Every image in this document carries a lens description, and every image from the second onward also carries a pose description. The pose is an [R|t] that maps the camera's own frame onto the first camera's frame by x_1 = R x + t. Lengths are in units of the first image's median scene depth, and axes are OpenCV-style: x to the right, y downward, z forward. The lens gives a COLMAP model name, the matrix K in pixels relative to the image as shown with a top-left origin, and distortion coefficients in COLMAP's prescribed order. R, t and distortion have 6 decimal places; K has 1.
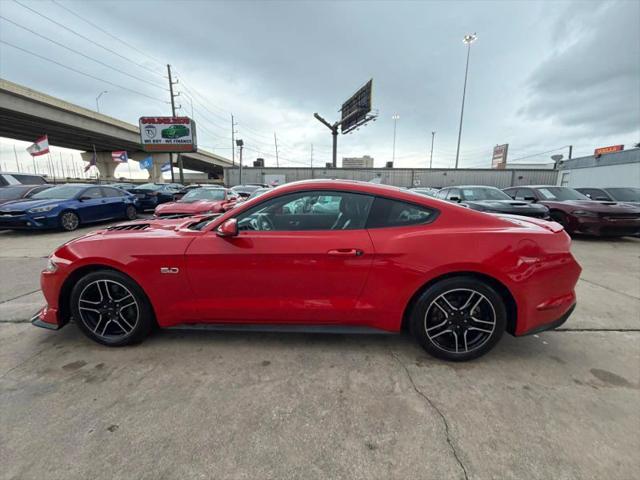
lens RADIAL K [[255.1, 0, 318.3], [0, 255.1, 239.6], [0, 0, 1]] dist [-0.001402, 0.000742]
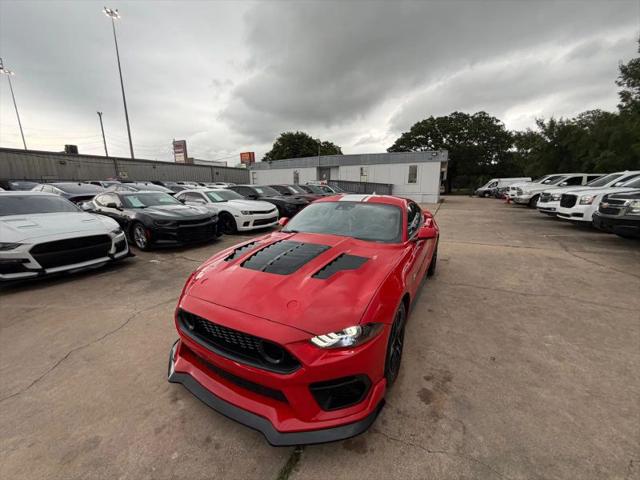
lens RADIAL K [[255.1, 0, 317.4], [0, 255.1, 240.5], [0, 0, 1]] dist [-0.001402, 0.000742]
pose [[0.432886, -0.198410, 0.879342, -0.196495], [0.166685, 0.976273, 0.138225, -0.032070], [-0.885904, 0.086738, 0.455688, 0.089917]]
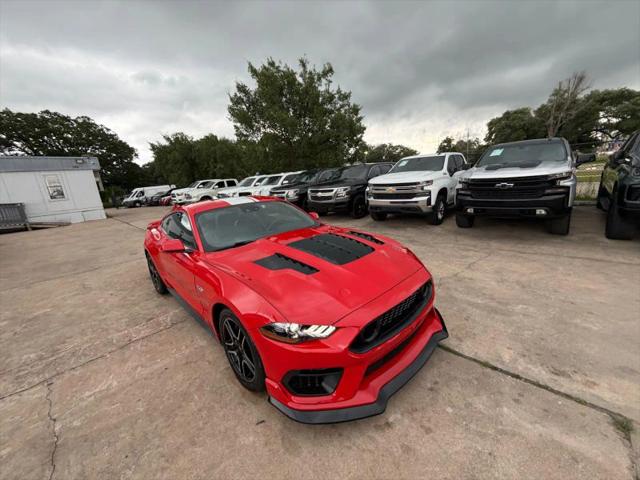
lens RADIAL K [[255.1, 0, 317.2], [0, 255.1, 242.4], [0, 0, 1]] dist [-0.001402, 0.000742]
pose [[-0.728225, -0.113391, 0.675893, -0.178972], [0.198420, 0.909097, 0.366296, -0.060403], [-0.655987, 0.400856, -0.639528, 0.240003]]
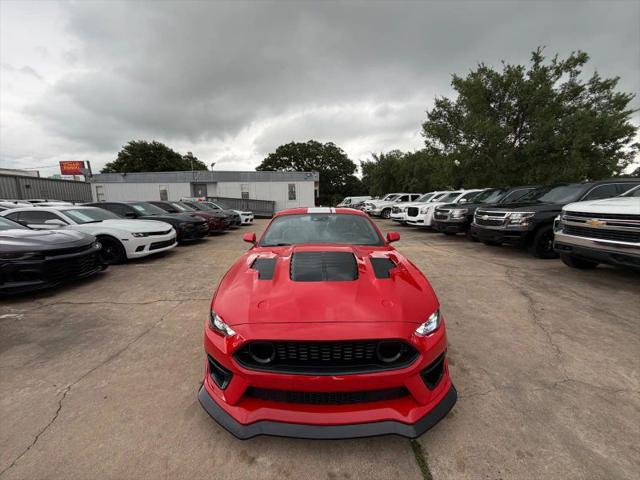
lens RADIAL K [[255.1, 0, 317.6], [0, 255.1, 239.3], [0, 0, 1]] dist [-0.001402, 0.000742]
pose [[-0.059527, -0.149865, 0.986913, -0.214553], [0.184226, 0.970034, 0.158414, -0.042079], [-0.981080, 0.191245, -0.030134, 0.160976]]
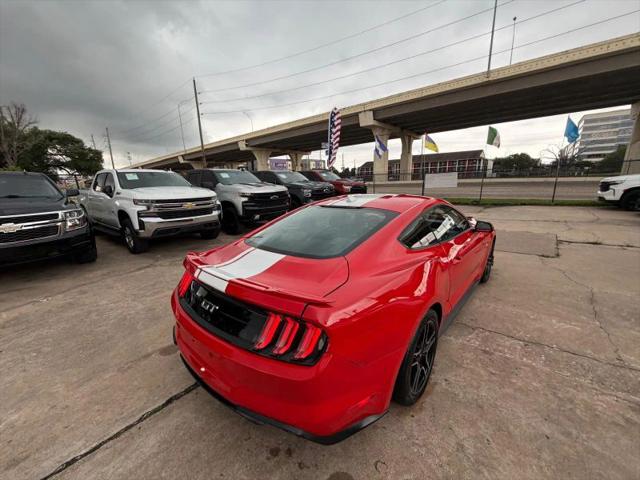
lens RADIAL K [[255.1, 0, 318.5], [0, 255.1, 240.7], [0, 0, 1]] dist [-0.001402, 0.000742]
pose [[-0.614087, 0.195058, -0.764755, 0.152307], [-0.114220, 0.936812, 0.330661, -0.054629], [0.780930, 0.290405, -0.553004, 0.213160]]
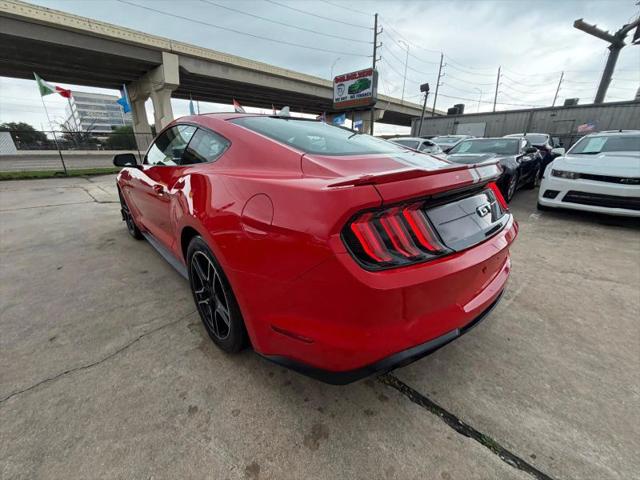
lens RADIAL K [[255.1, 0, 318.3], [0, 255.1, 239.4], [0, 0, 1]] dist [-0.001402, 0.000742]
pose [[0.733517, 0.220545, -0.642894, 0.126556], [-0.115707, 0.972602, 0.201634, -0.003145], [0.669749, -0.073515, 0.738939, 0.068517]]
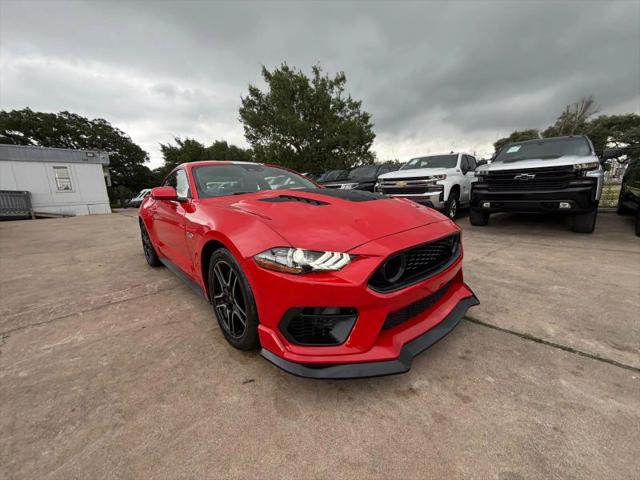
lens RADIAL K [[255.1, 0, 317.2], [0, 255.1, 241.1], [0, 0, 1]] dist [-0.001402, 0.000742]
pose [[-0.713899, -0.110906, 0.691410, -0.168875], [0.157871, 0.936467, 0.313220, -0.028697], [-0.682220, 0.332761, -0.651034, 0.241330]]
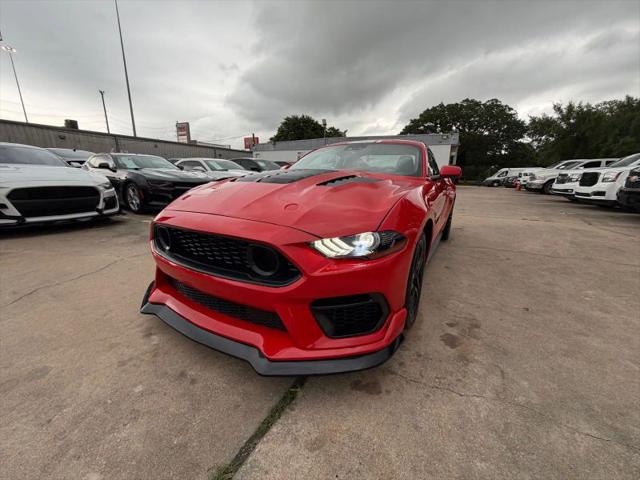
lens RADIAL K [[255.1, 0, 317.5], [0, 255.1, 240.9], [0, 0, 1]] dist [-0.001402, 0.000742]
pose [[0.447375, -0.221911, 0.866378, -0.185558], [0.141109, 0.974108, 0.176640, -0.002736], [-0.883144, 0.043229, 0.467106, 0.101549]]
